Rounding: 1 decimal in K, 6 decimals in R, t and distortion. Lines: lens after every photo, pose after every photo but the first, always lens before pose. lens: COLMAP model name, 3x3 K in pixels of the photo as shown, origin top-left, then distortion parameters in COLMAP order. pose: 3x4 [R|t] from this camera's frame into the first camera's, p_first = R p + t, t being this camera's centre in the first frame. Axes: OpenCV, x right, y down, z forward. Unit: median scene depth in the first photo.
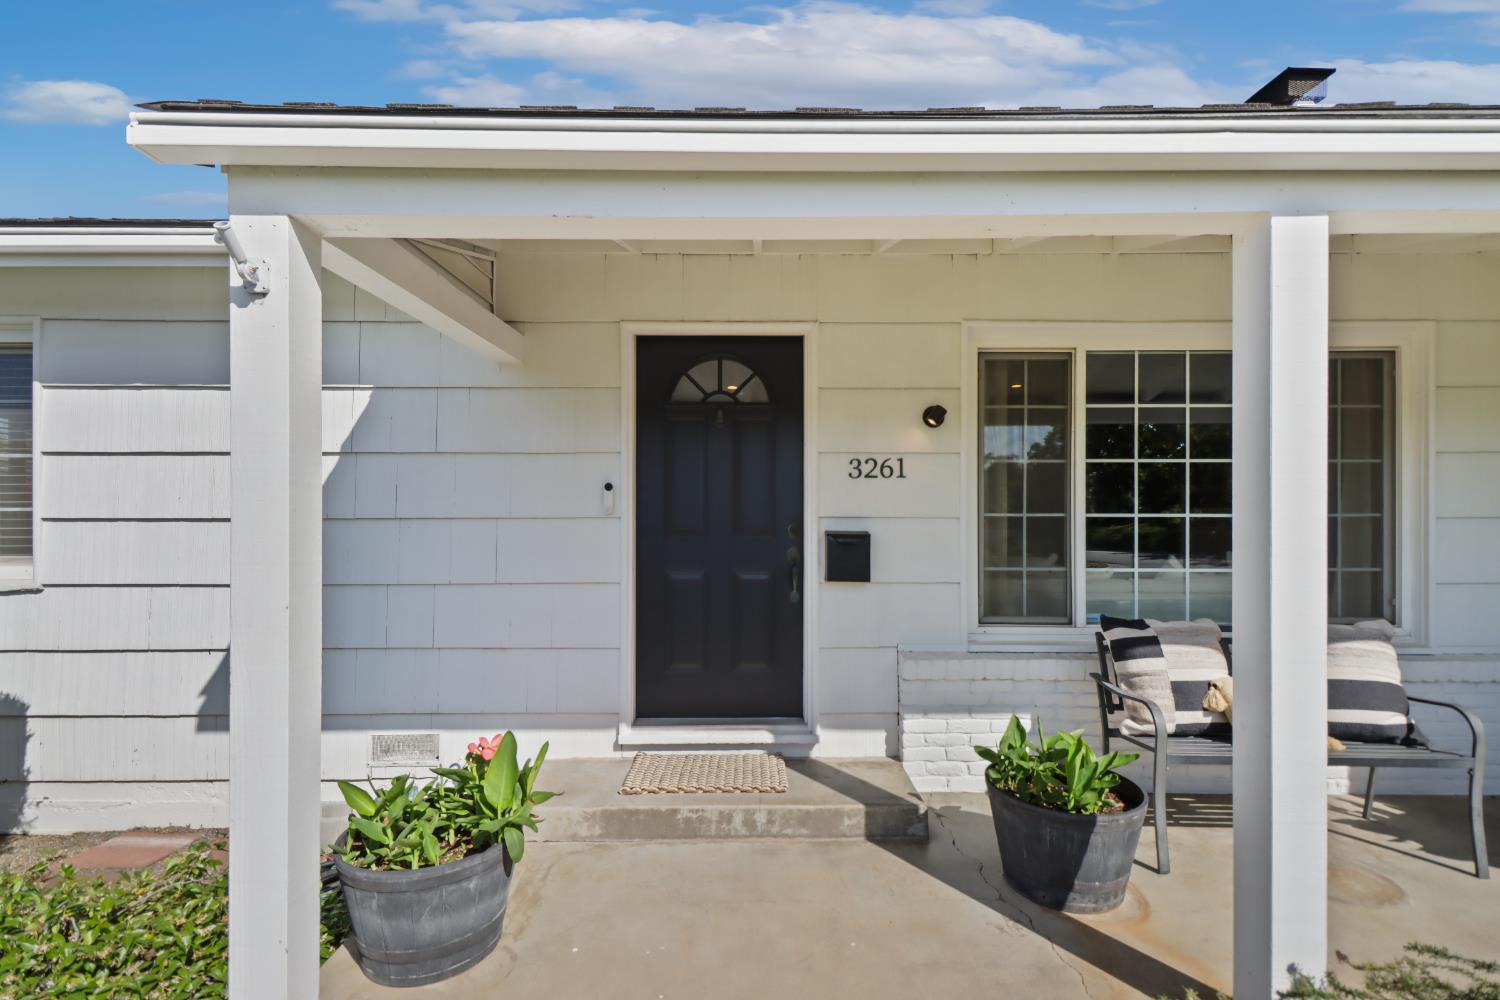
lens RADIAL K [[694.6, 0, 691.5], [0, 694.6, 515.7], [0, 0, 1]] dist [0.005198, -0.005306]
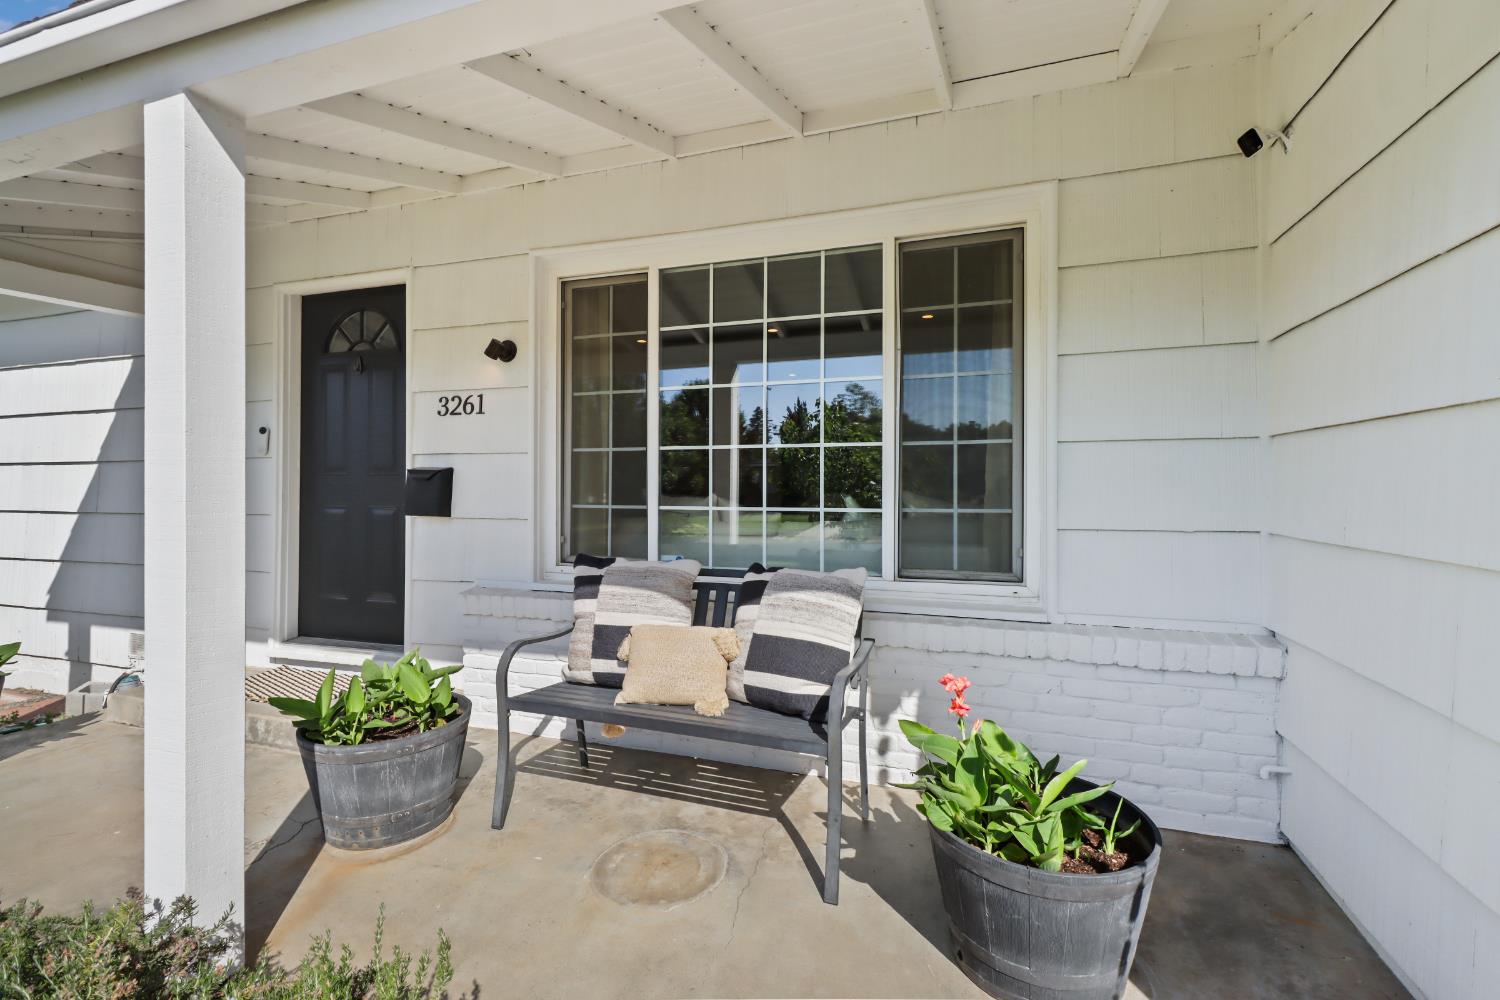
lens RADIAL K [[694.6, 0, 727.8], [0, 694.6, 473.1], [0, 0, 1]] dist [0.005198, -0.005306]
pose [[0.942885, -0.005370, -0.333075, 0.974130], [0.001131, 0.999916, -0.012922, 0.044317], [0.333116, 0.011807, 0.942812, 0.171671]]
